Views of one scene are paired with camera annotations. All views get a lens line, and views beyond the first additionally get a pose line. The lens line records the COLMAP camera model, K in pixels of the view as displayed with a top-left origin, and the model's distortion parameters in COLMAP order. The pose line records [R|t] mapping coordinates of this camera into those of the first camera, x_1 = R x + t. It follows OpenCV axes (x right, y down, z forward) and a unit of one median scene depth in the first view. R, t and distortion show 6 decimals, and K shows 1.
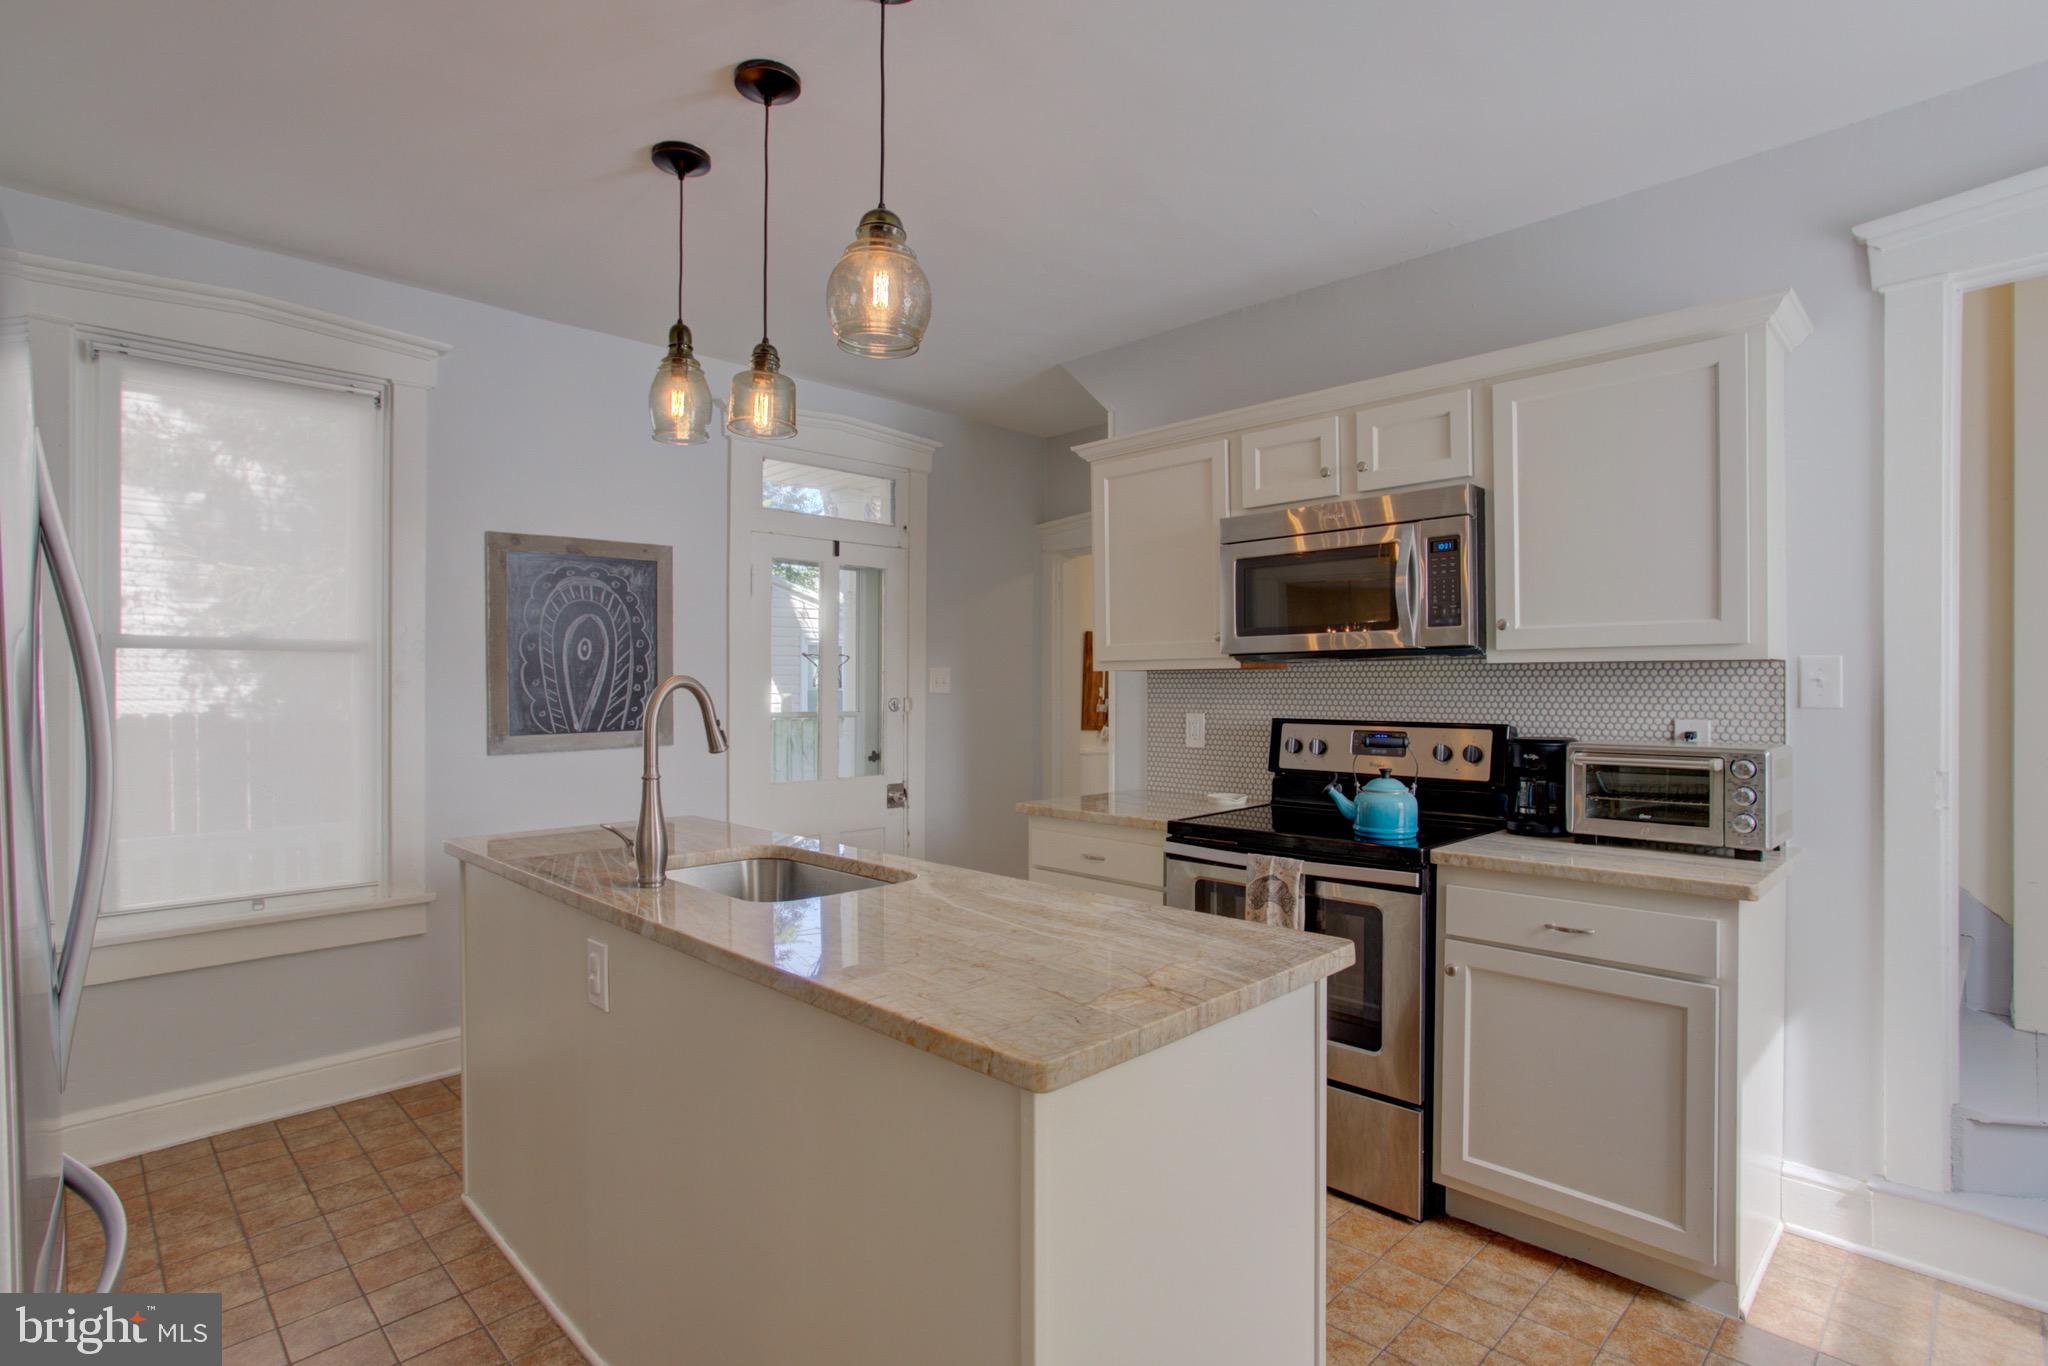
lens RADIAL K [[992.9, 0, 1067.0], [0, 992.9, 688.6], [0, 0, 1]] dist [-0.026997, 0.010387]
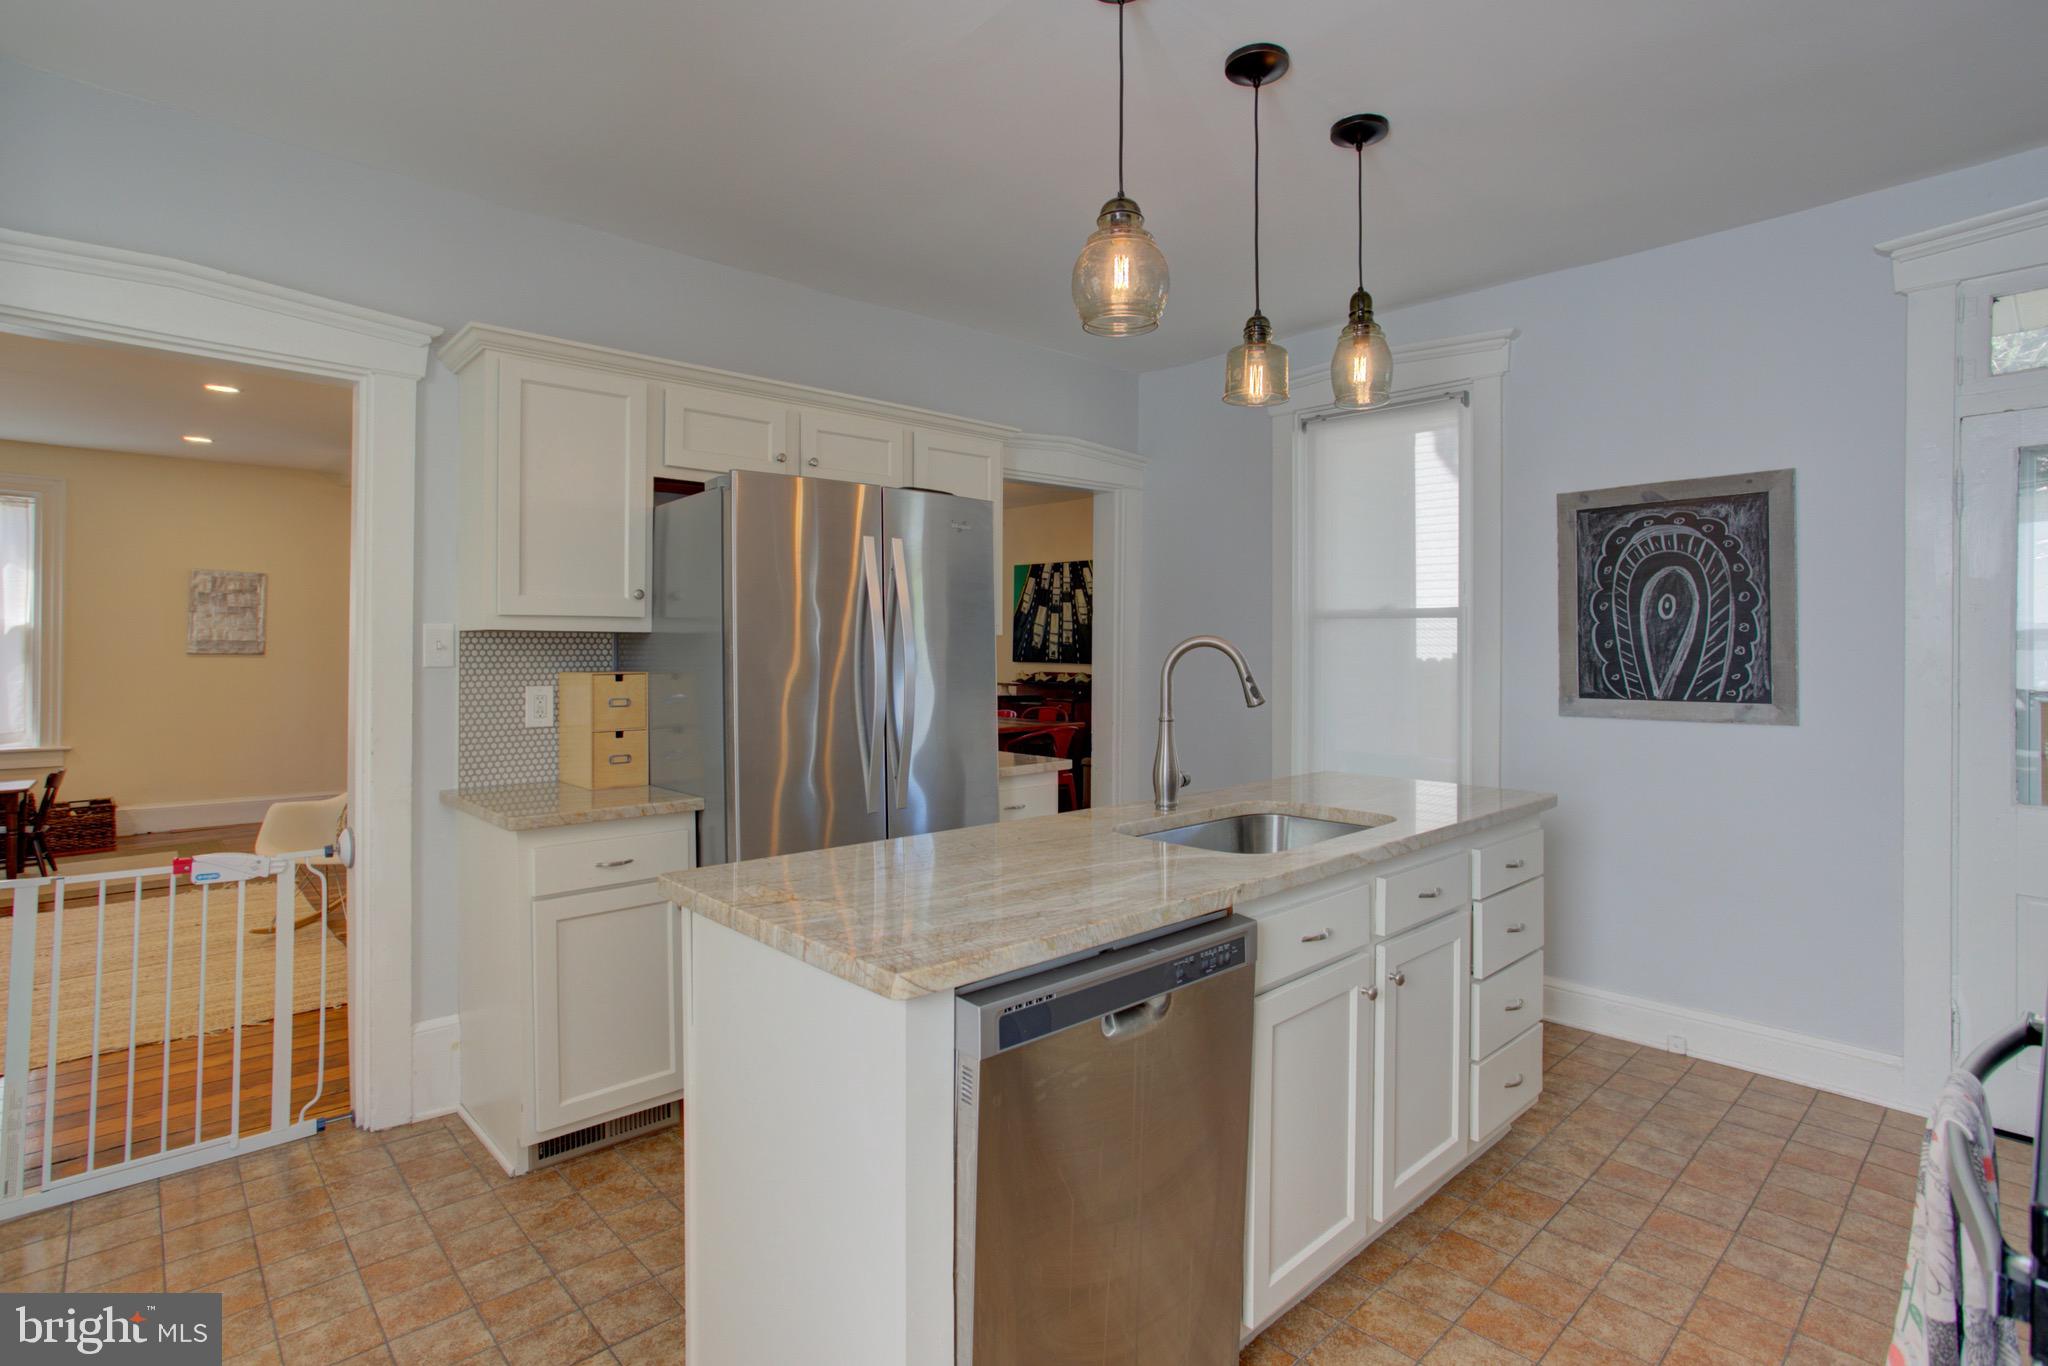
lens RADIAL K [[992.9, 0, 1009.0], [0, 992.9, 669.9], [0, 0, 1]] dist [-0.026997, 0.010387]
pose [[-0.057139, 0.027046, -0.998000, 0.426322], [-0.008475, 0.999584, 0.027574, -0.002289], [0.998330, 0.010033, -0.056886, 0.456036]]
